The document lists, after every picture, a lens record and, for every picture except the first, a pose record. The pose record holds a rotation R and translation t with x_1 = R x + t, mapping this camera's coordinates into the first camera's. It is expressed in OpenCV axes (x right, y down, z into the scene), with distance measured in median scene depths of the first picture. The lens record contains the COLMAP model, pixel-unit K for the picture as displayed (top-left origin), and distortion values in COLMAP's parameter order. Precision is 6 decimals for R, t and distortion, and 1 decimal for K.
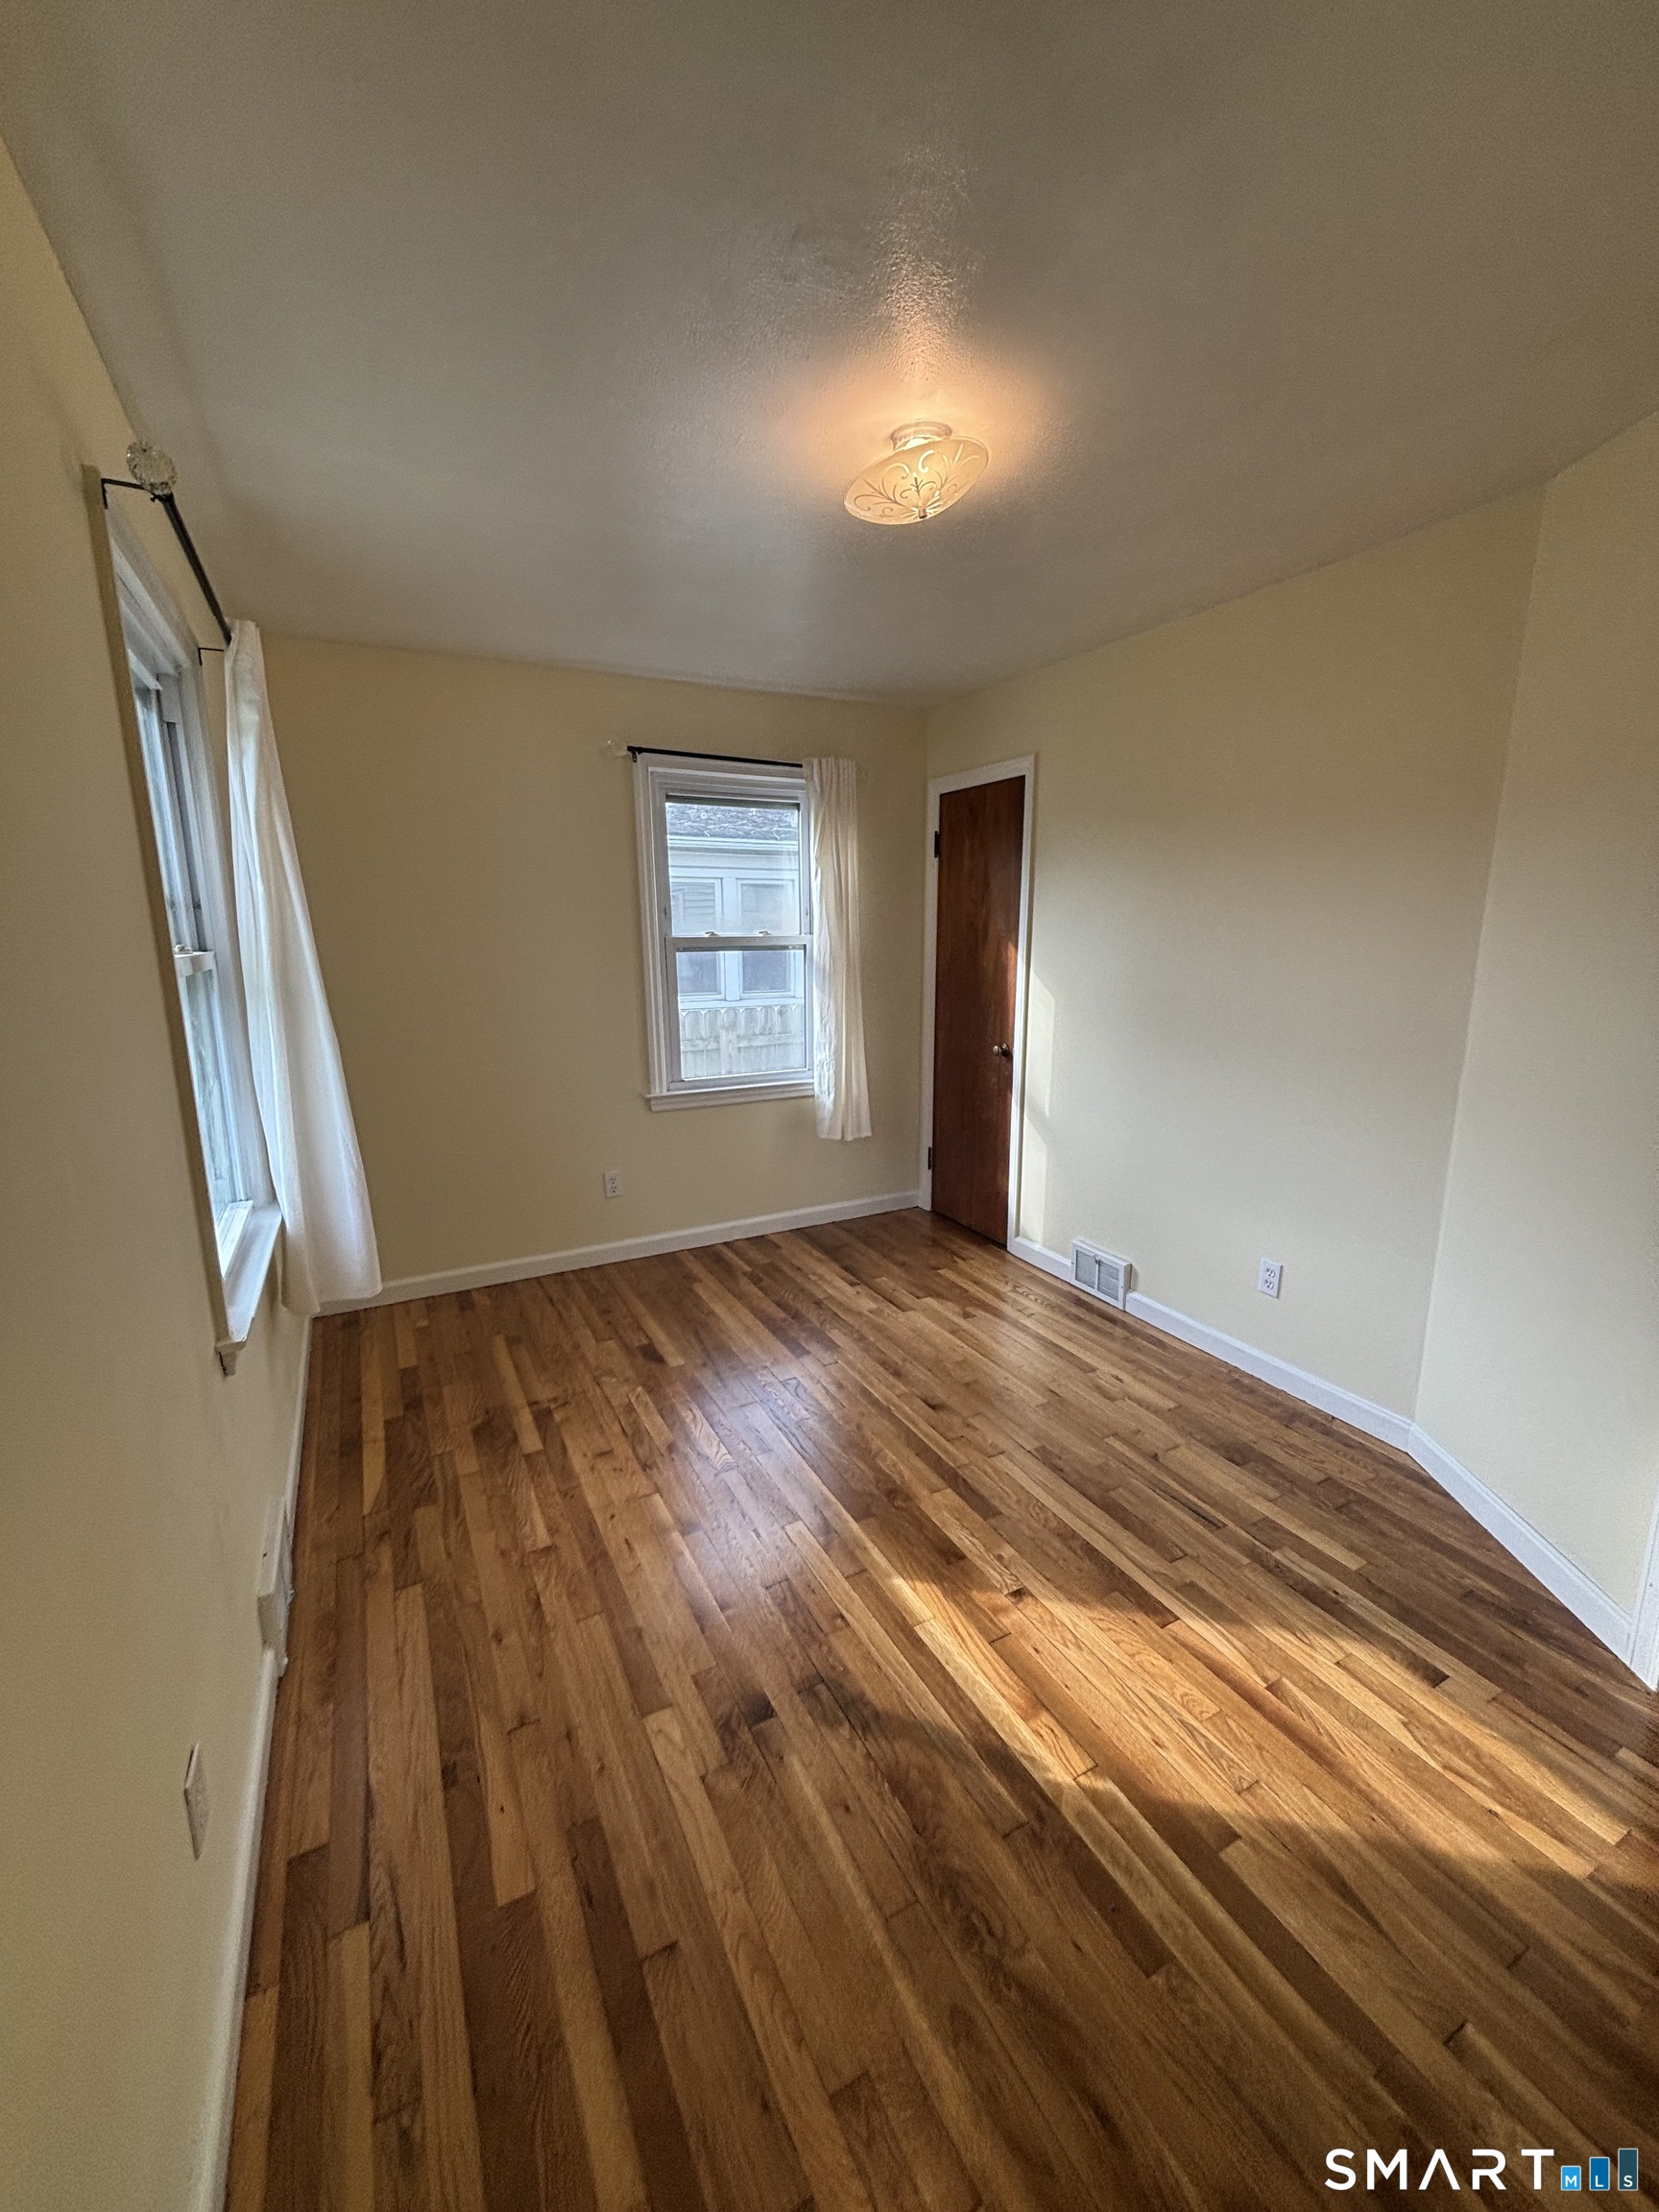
lens RADIAL K [[894.3, 0, 818.4], [0, 894.3, 1113.6], [0, 0, 1]] dist [-0.001476, 0.000002]
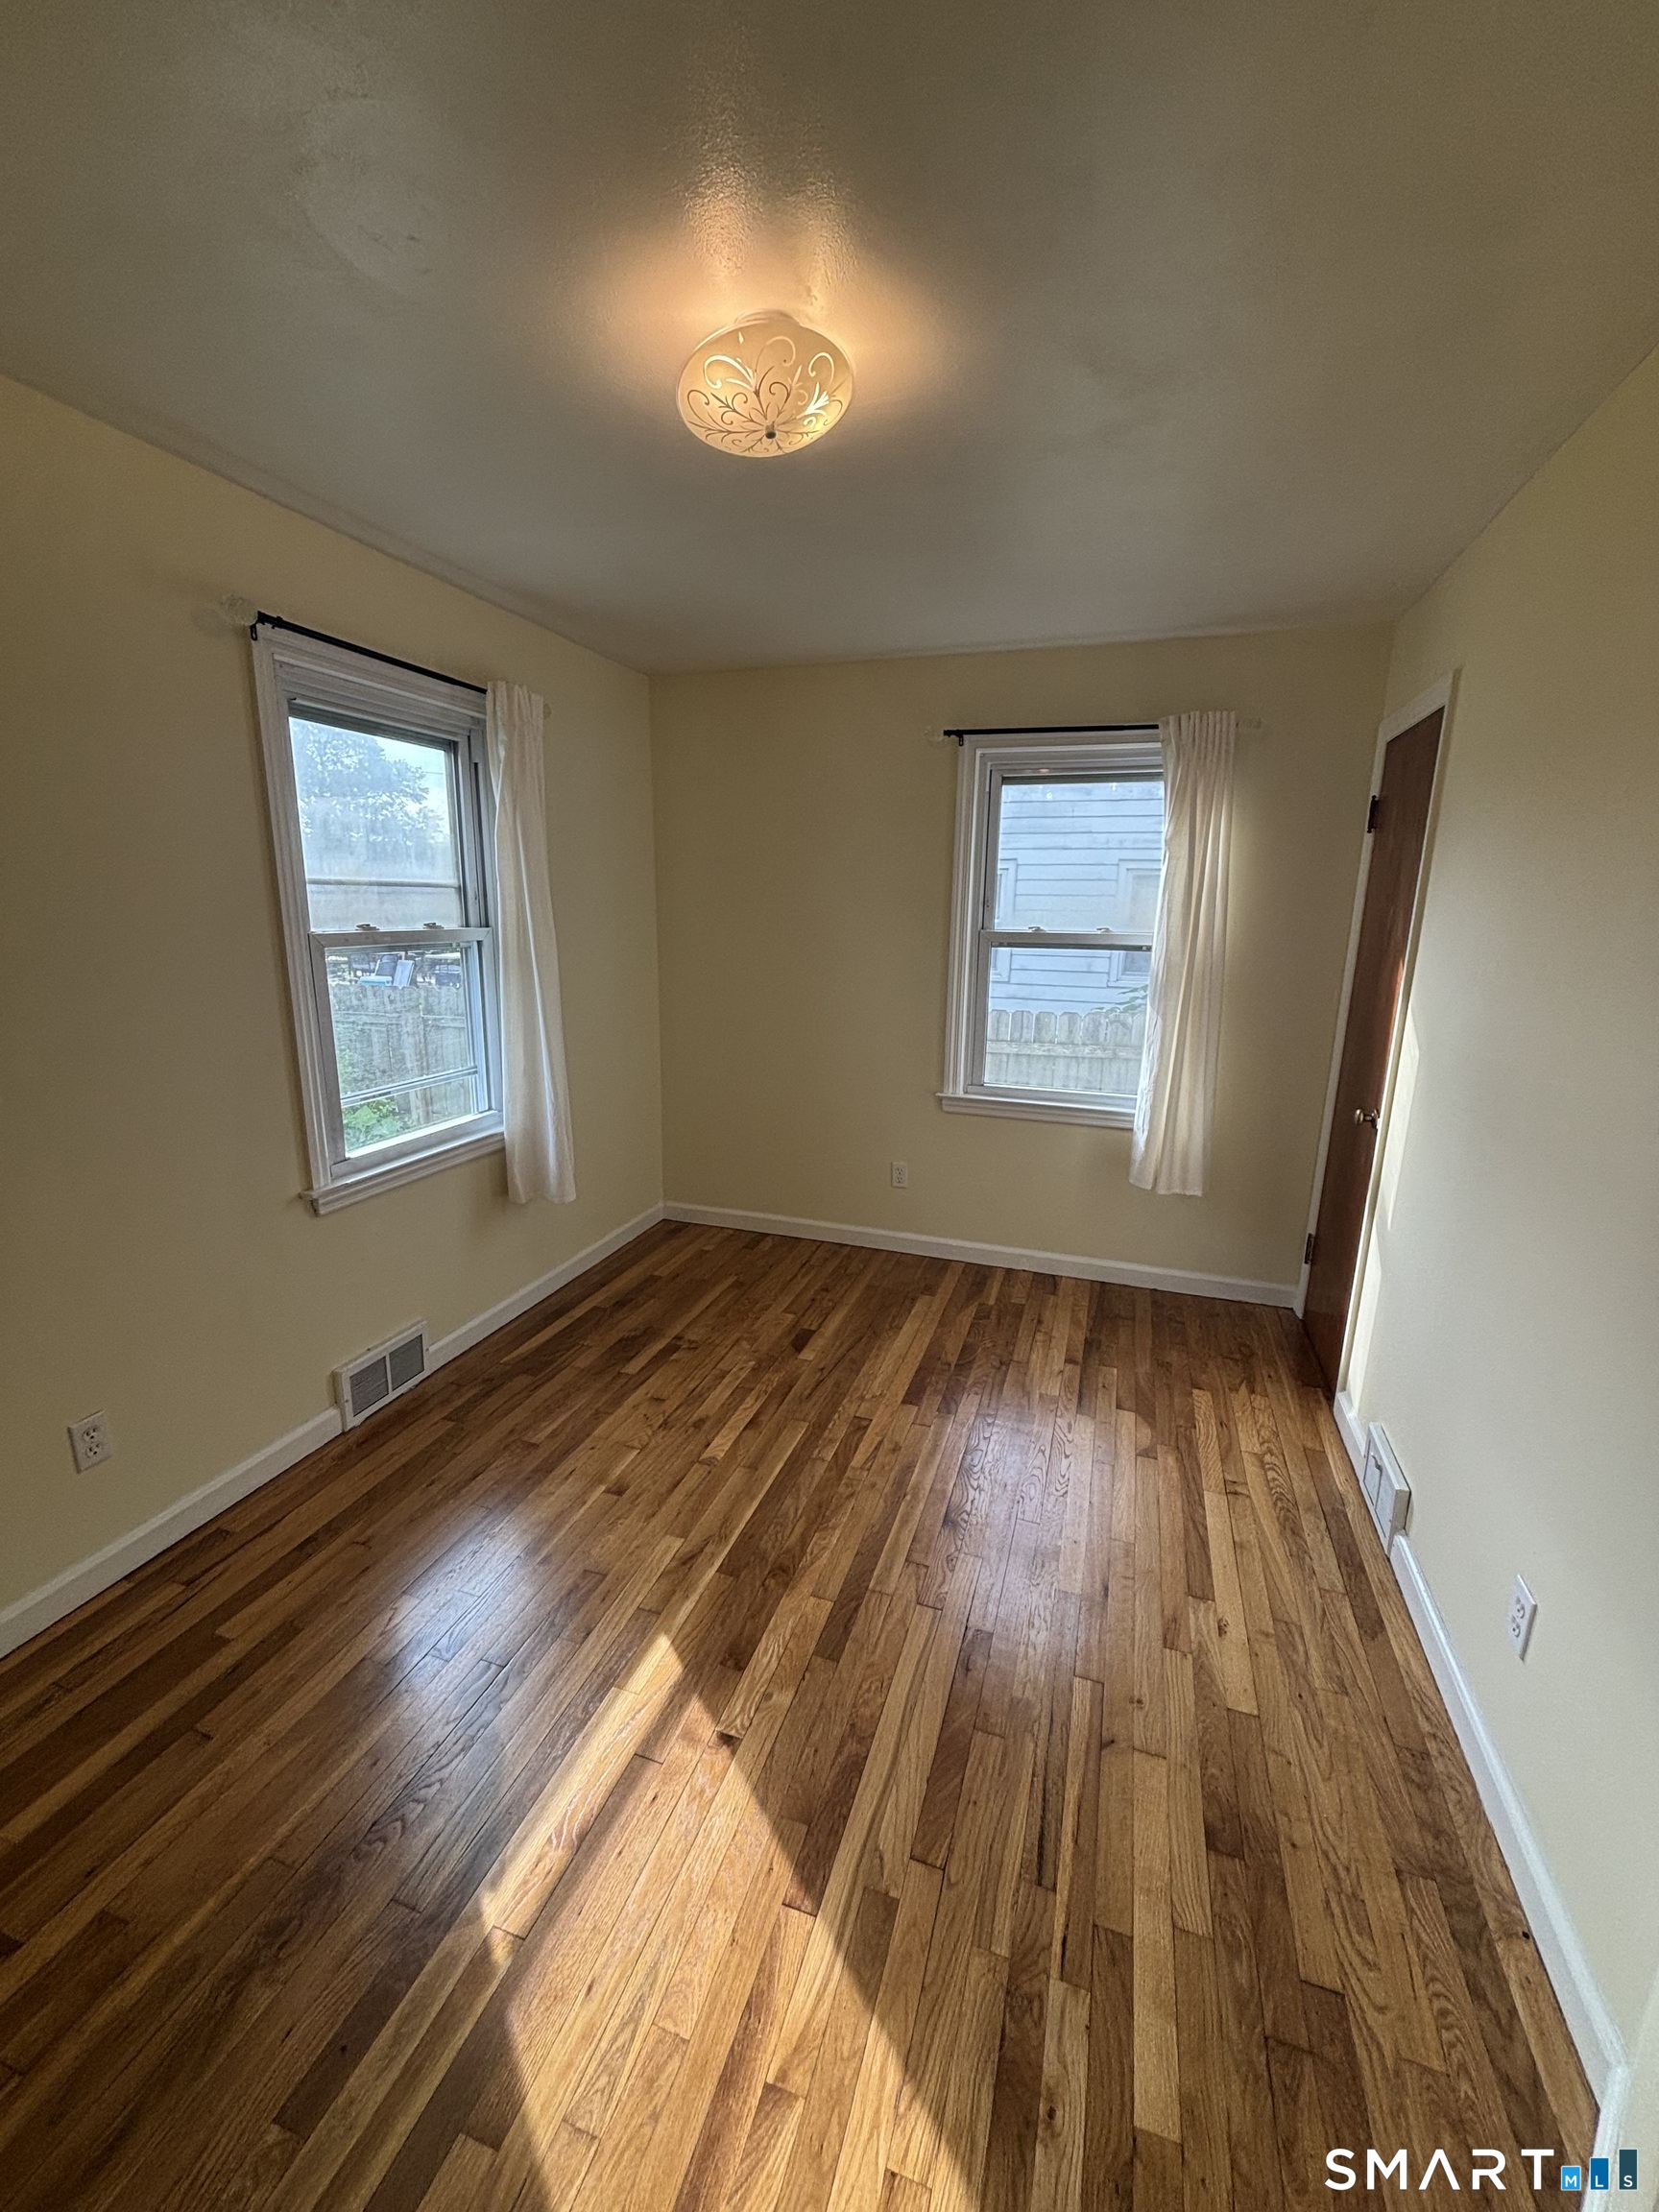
lens RADIAL K [[894.3, 0, 823.8], [0, 894.3, 1098.6], [0, 0, 1]] dist [-0.001476, 0.000002]
pose [[0.689447, 0.175613, -0.702725, 0.554843], [-0.176354, 0.981668, 0.072300, -0.085564], [0.702540, 0.074081, 0.707778, 0.321235]]
